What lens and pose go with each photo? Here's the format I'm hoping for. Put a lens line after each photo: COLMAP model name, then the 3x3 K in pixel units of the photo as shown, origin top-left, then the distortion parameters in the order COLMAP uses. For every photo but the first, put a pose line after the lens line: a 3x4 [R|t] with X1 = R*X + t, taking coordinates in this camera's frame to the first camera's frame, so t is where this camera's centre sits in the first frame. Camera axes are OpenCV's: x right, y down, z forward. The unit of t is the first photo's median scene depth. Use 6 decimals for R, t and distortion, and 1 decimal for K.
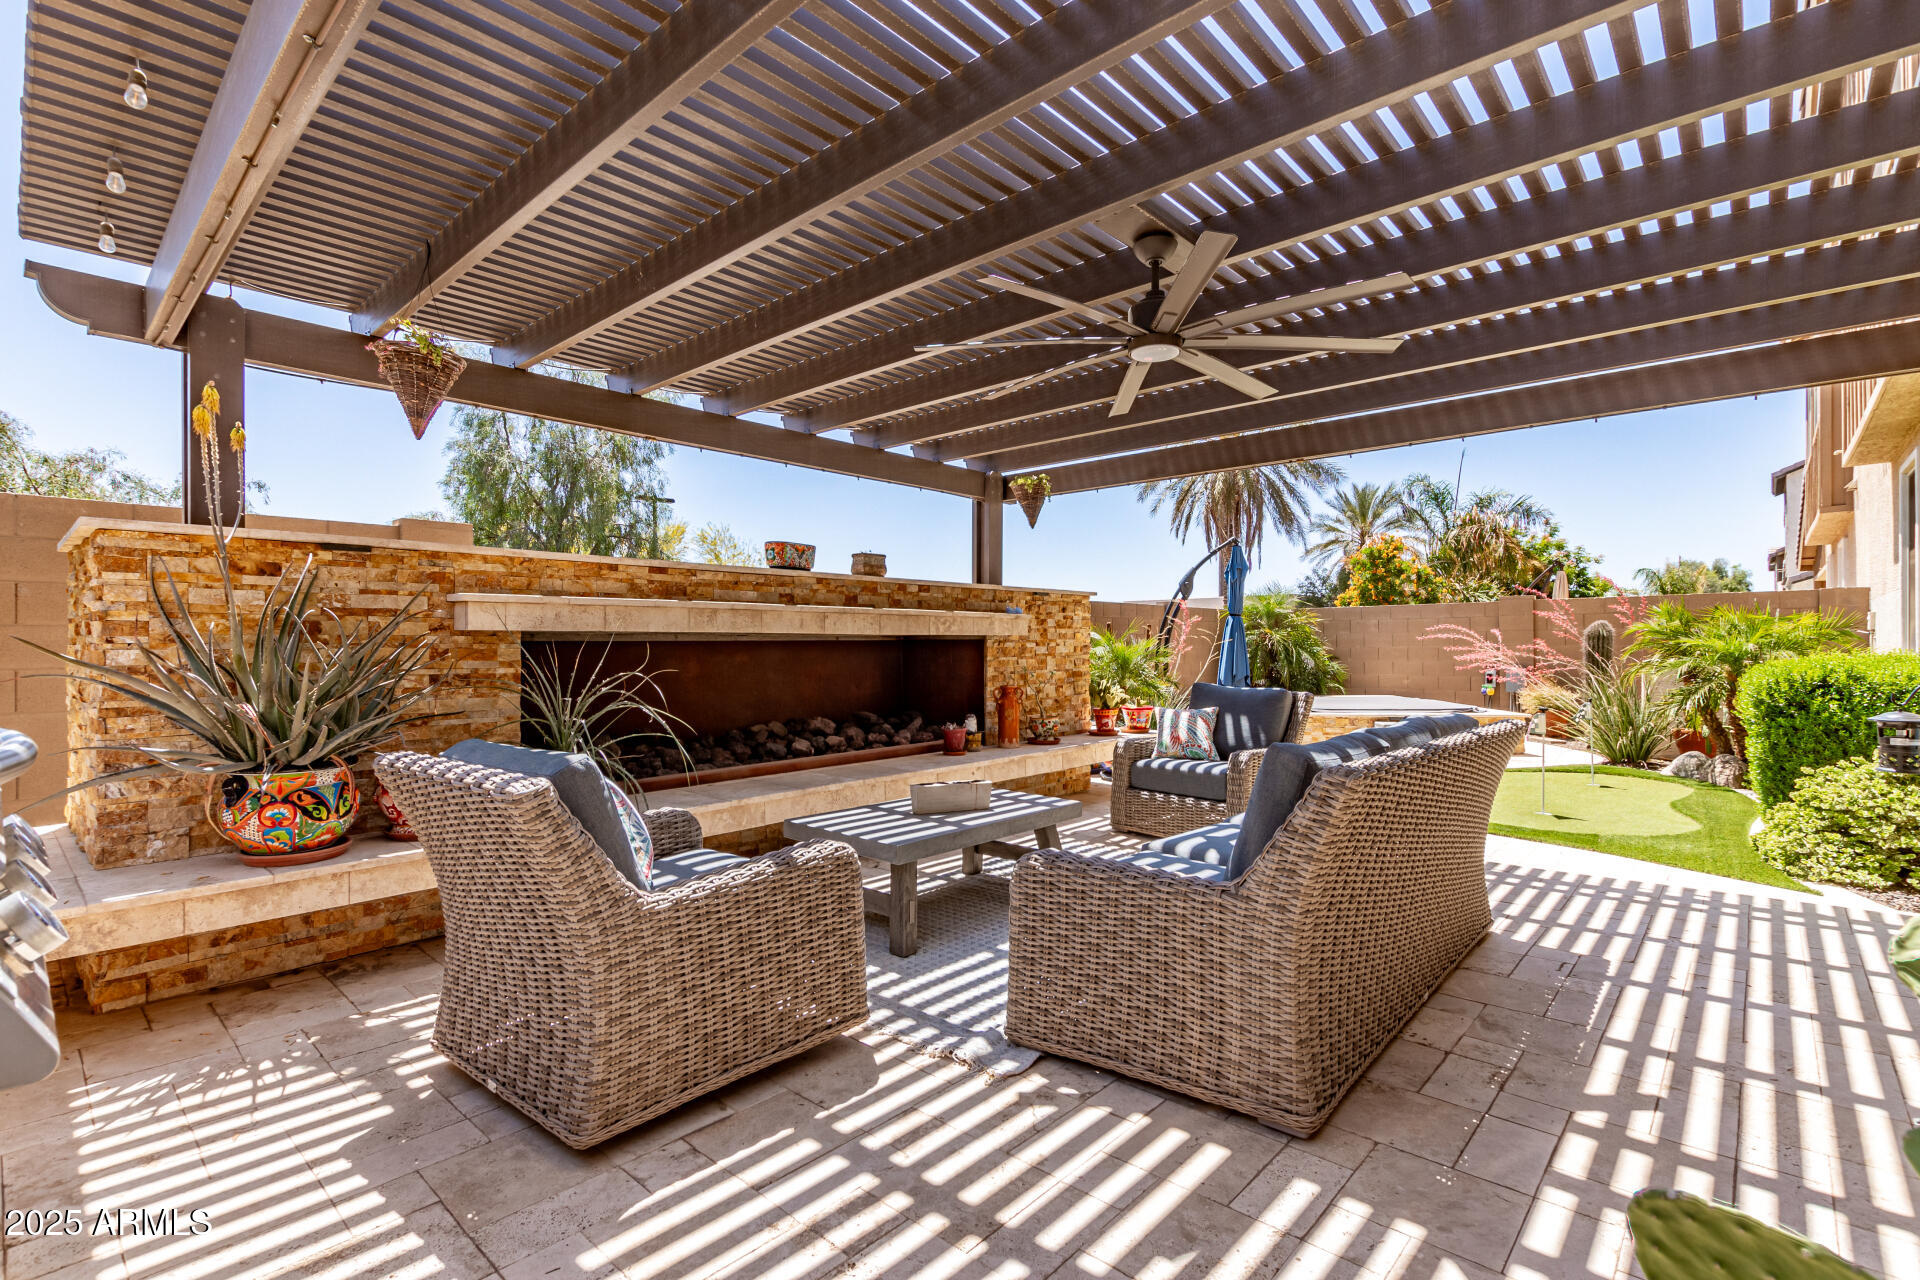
lens RADIAL K [[871.4, 0, 960.0], [0, 871.4, 640.0], [0, 0, 1]] dist [0.009421, -0.005308]
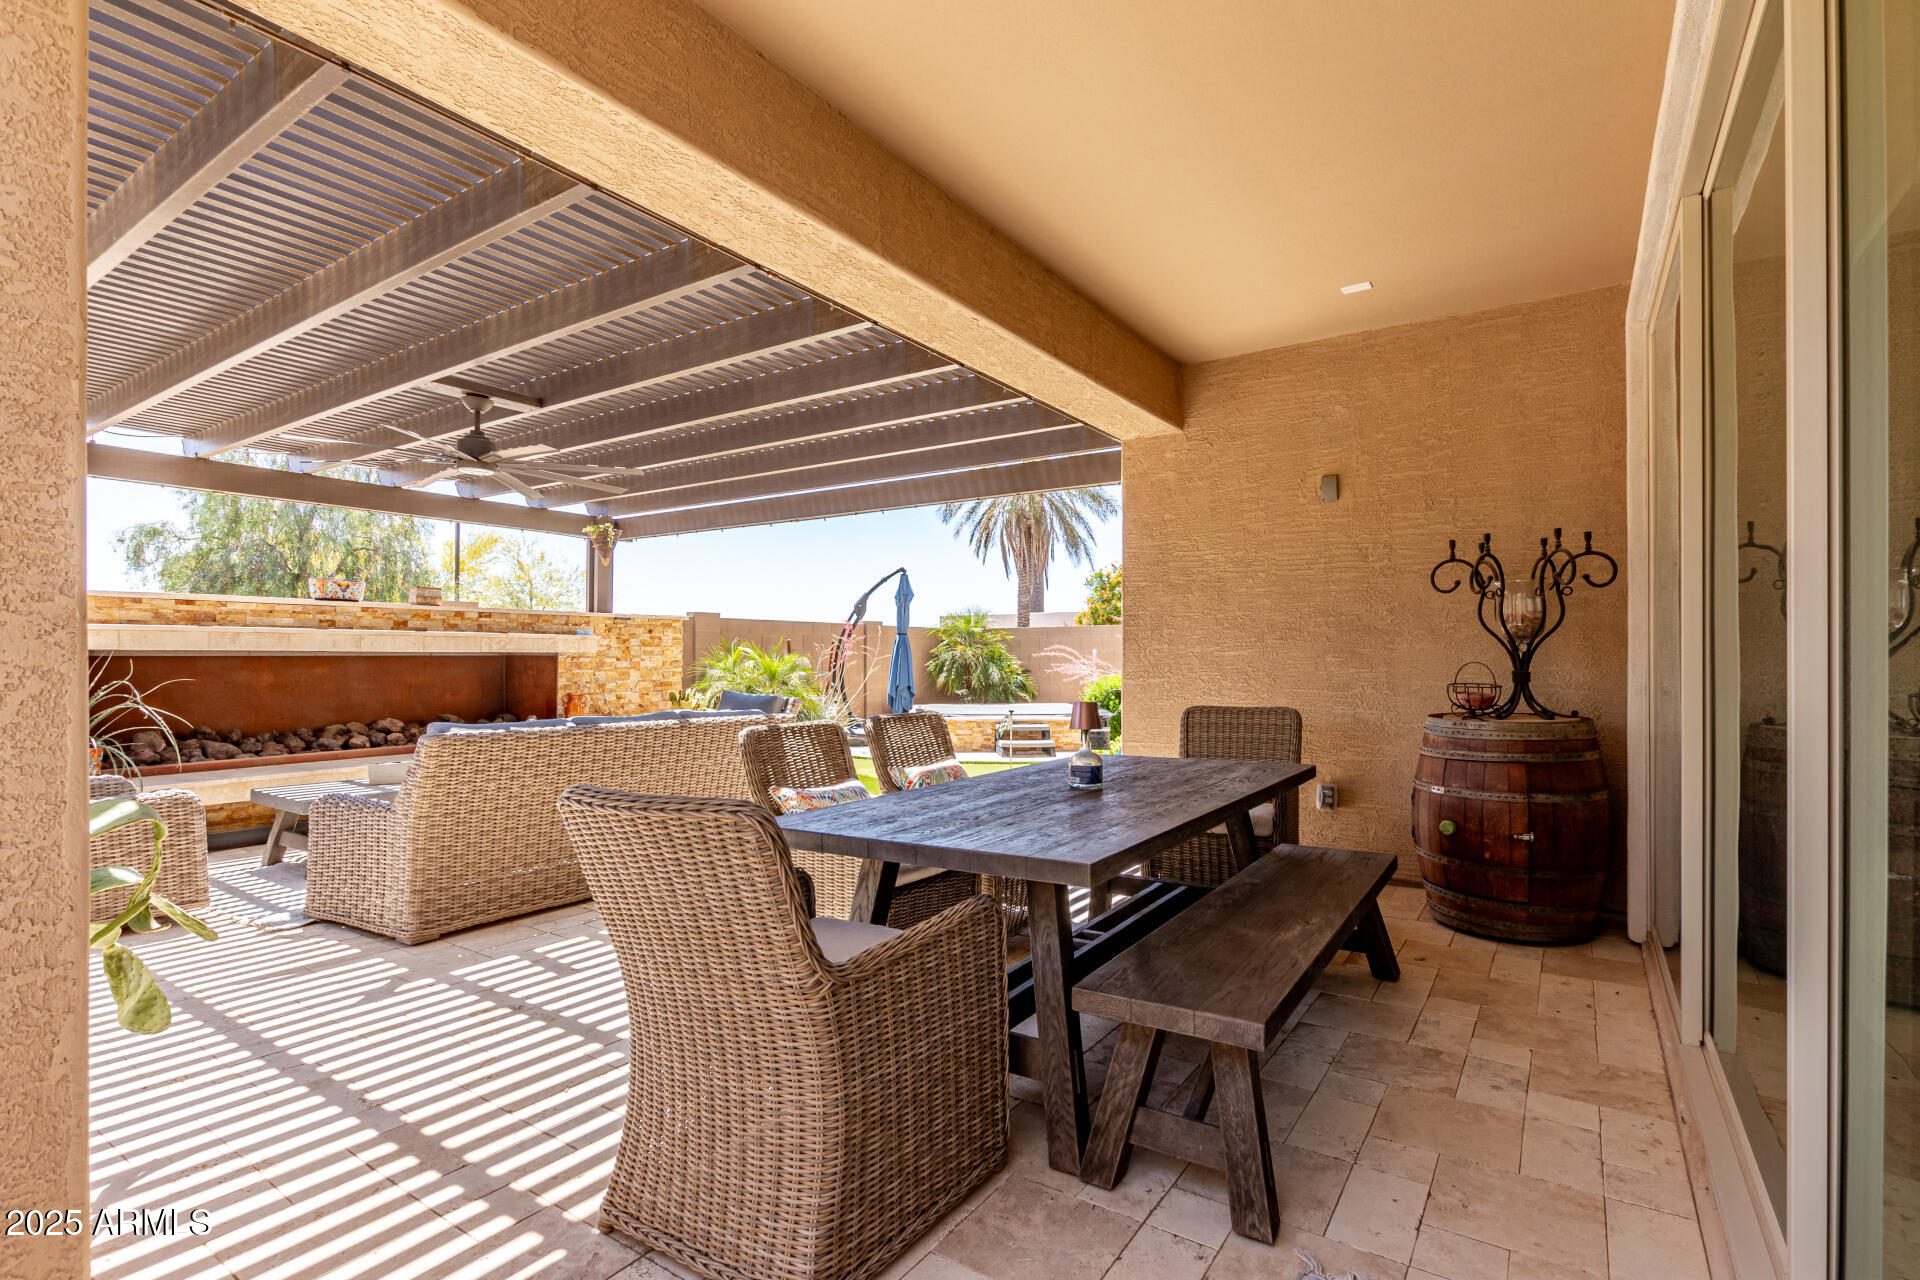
lens RADIAL K [[887.5, 0, 964.7], [0, 887.5, 645.7], [0, 0, 1]] dist [0.013570, 0.000175]
pose [[0.990593, 0.006795, 0.136673, 0.516354], [-0.005894, 0.999958, -0.006994, -0.011243], [-0.136715, 0.006122, 0.990592, -0.393971]]
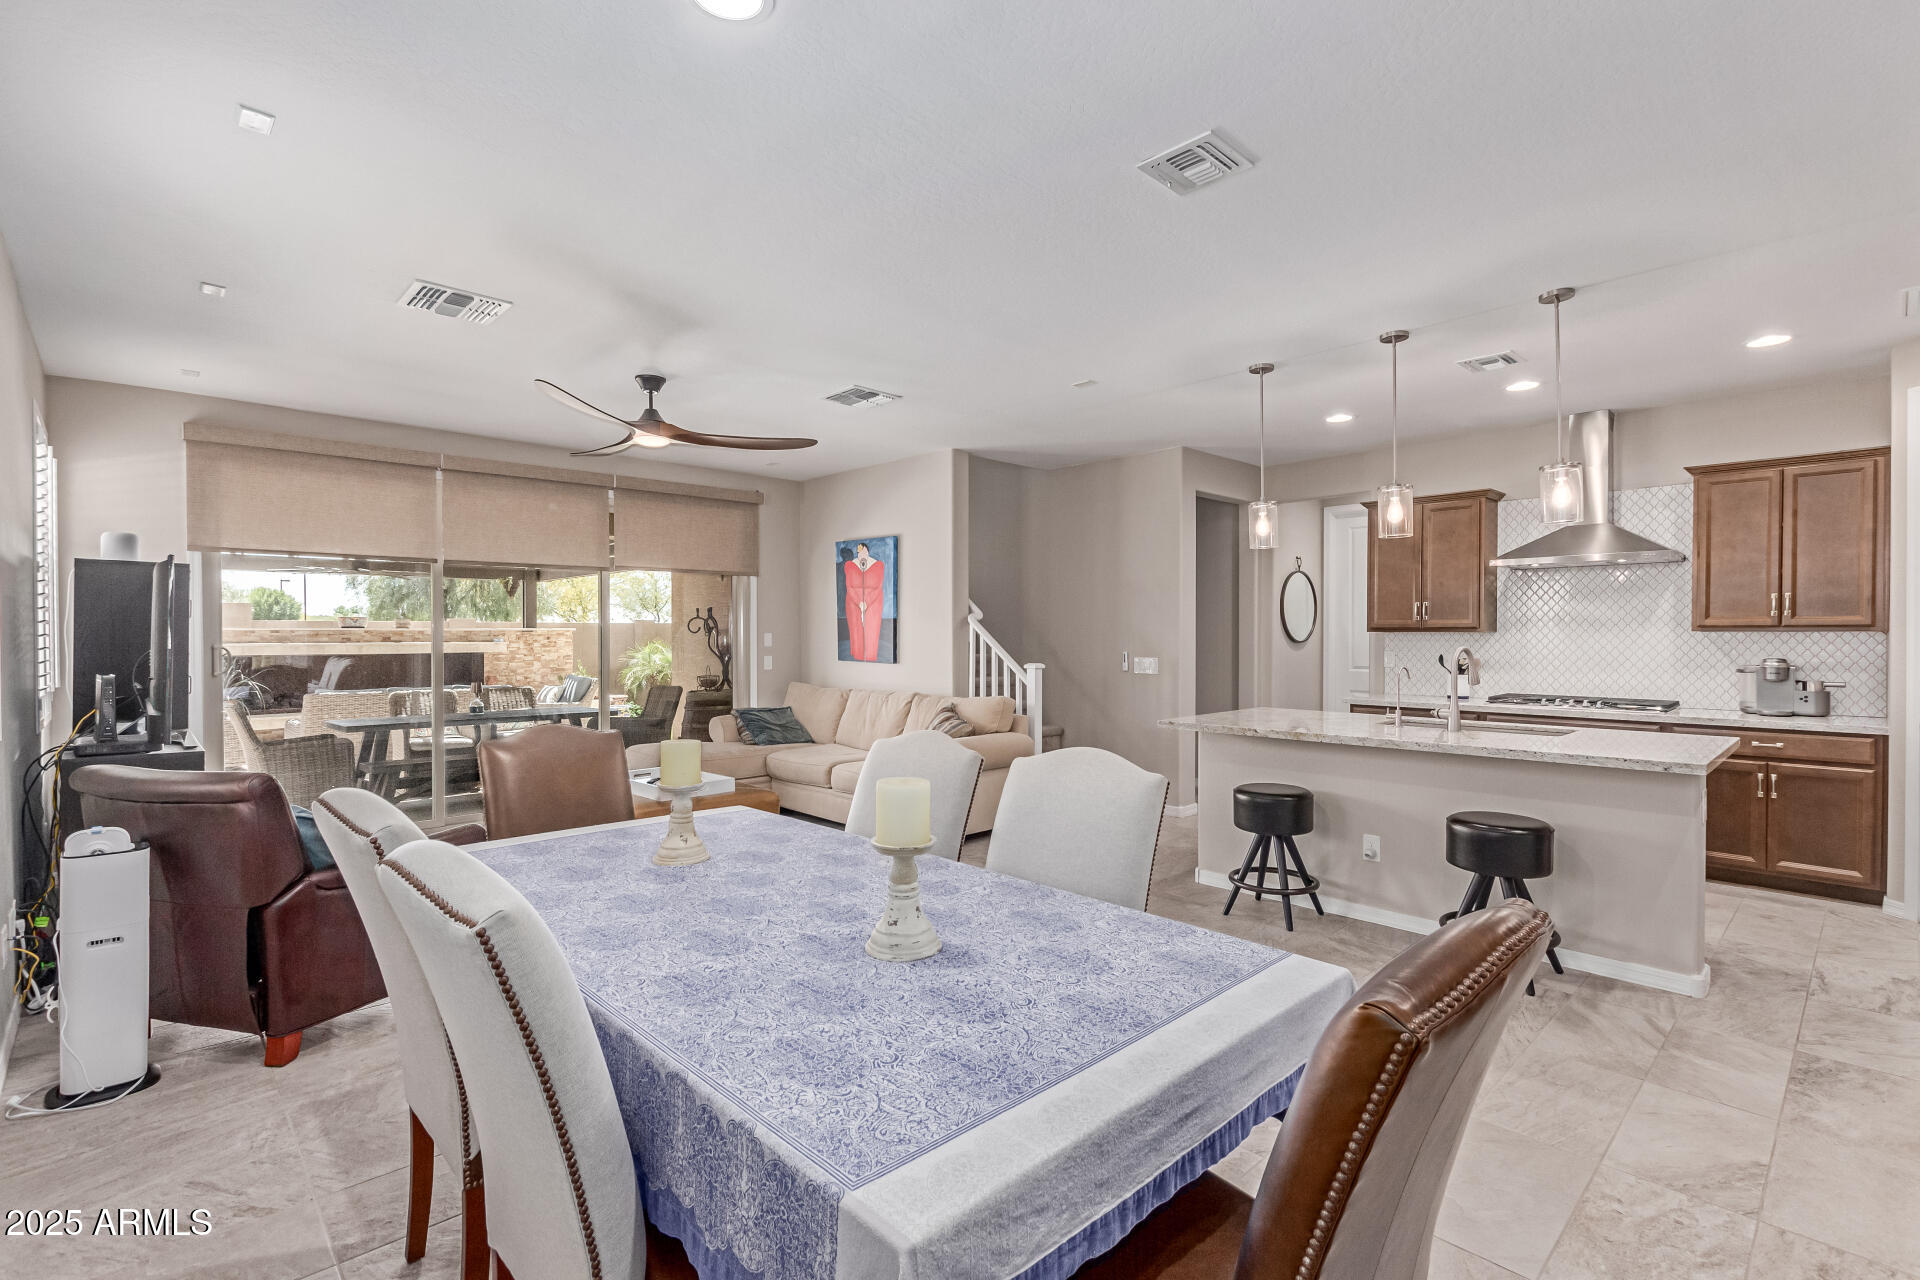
lens RADIAL K [[880.1, 0, 952.5], [0, 880.1, 641.4], [0, 0, 1]] dist [0.014466, -0.000178]
pose [[0.996729, 0.000444, -0.080818, 1.641559], [0.000665, 0.999906, 0.013691, -0.073004], [0.080816, -0.013700, 0.996635, -1.306576]]
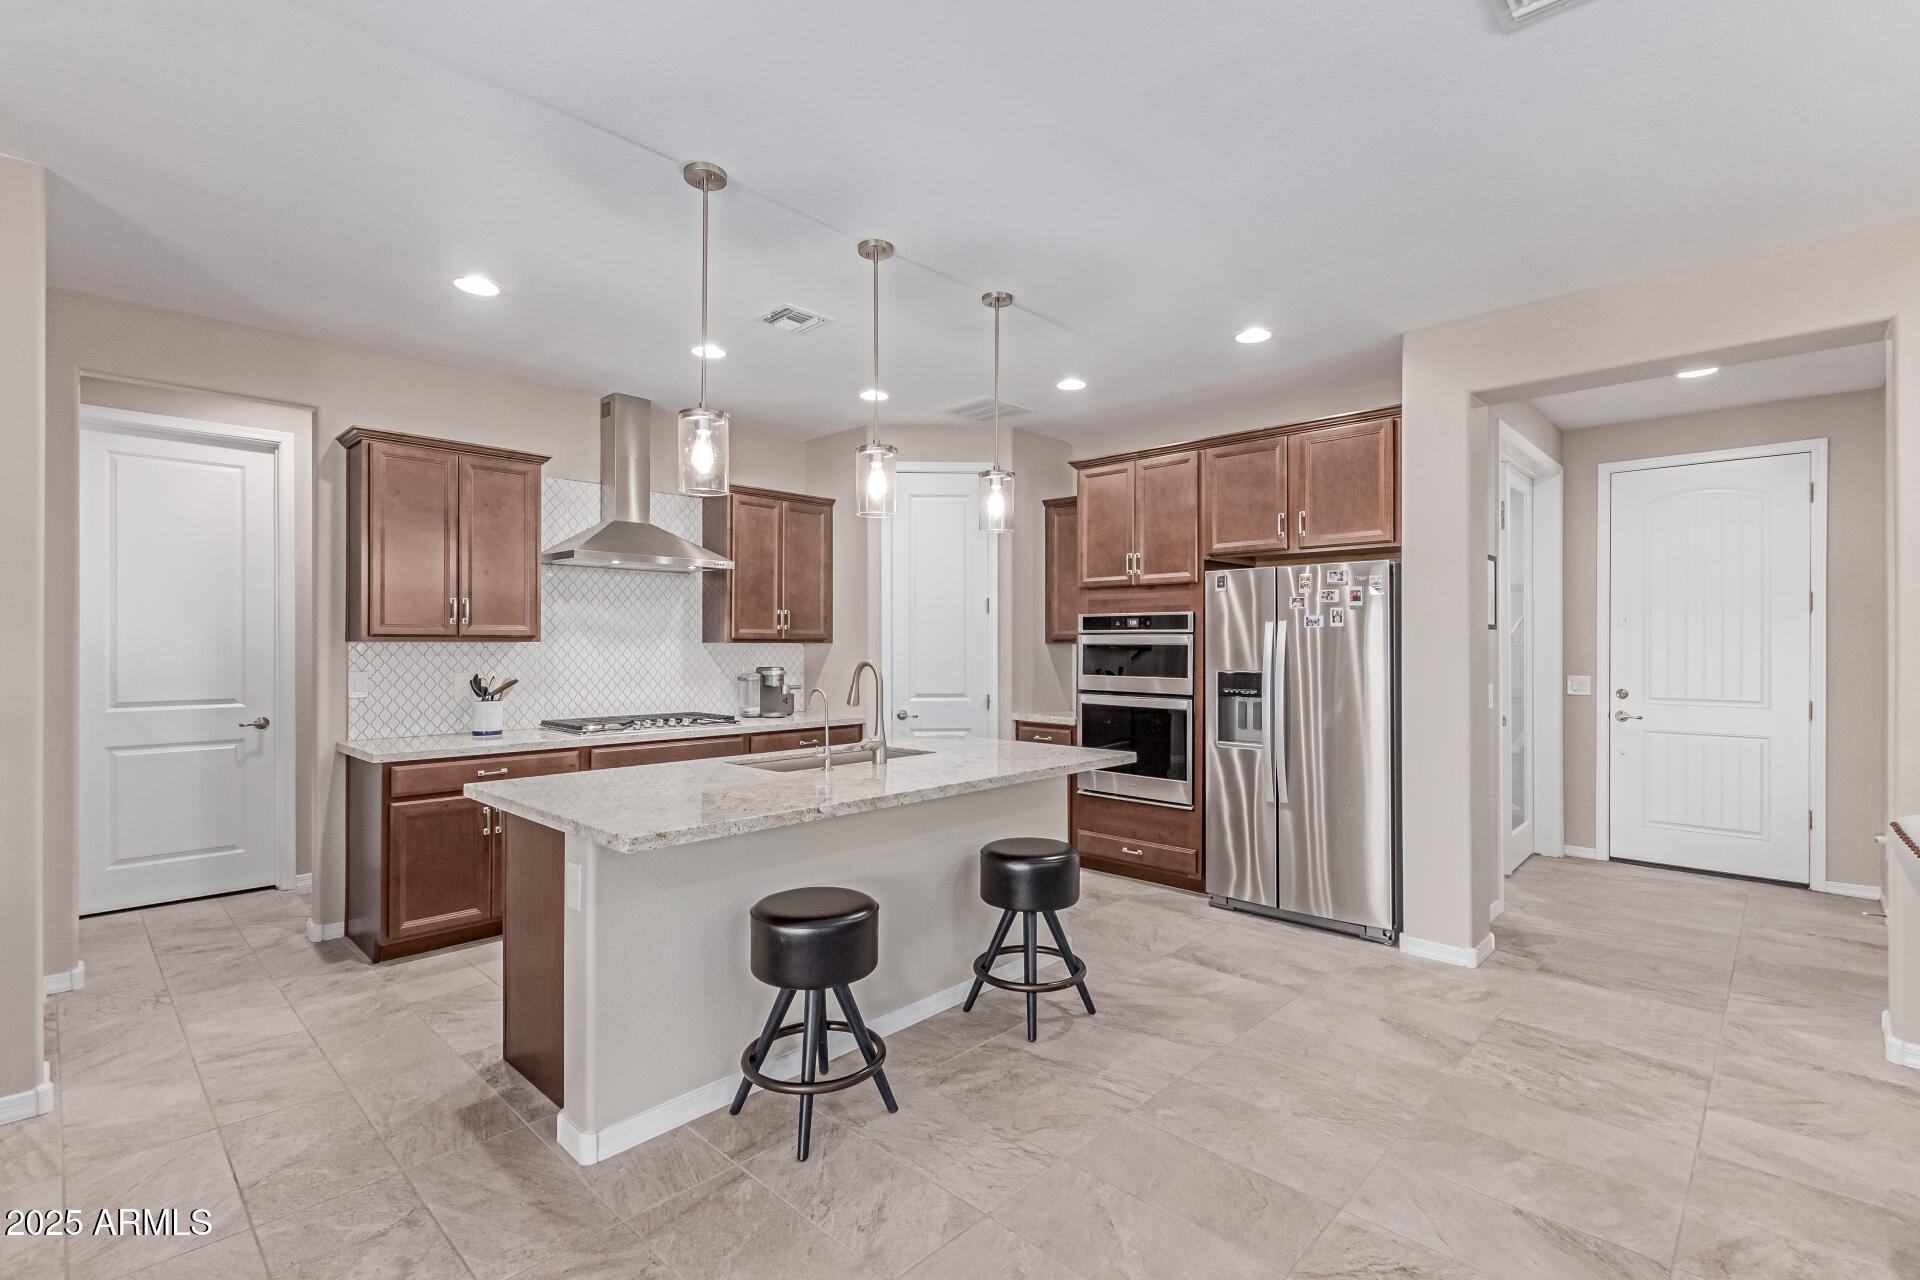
lens RADIAL K [[875.7, 0, 963.4], [0, 875.7, 643.7], [0, 0, 1]] dist [0.007919, -0.003564]
pose [[0.017882, 0.003393, 0.999834, 1.372314], [-0.008172, 0.999961, -0.003247, -0.067949], [-0.999807, -0.008113, 0.017909, -0.527346]]
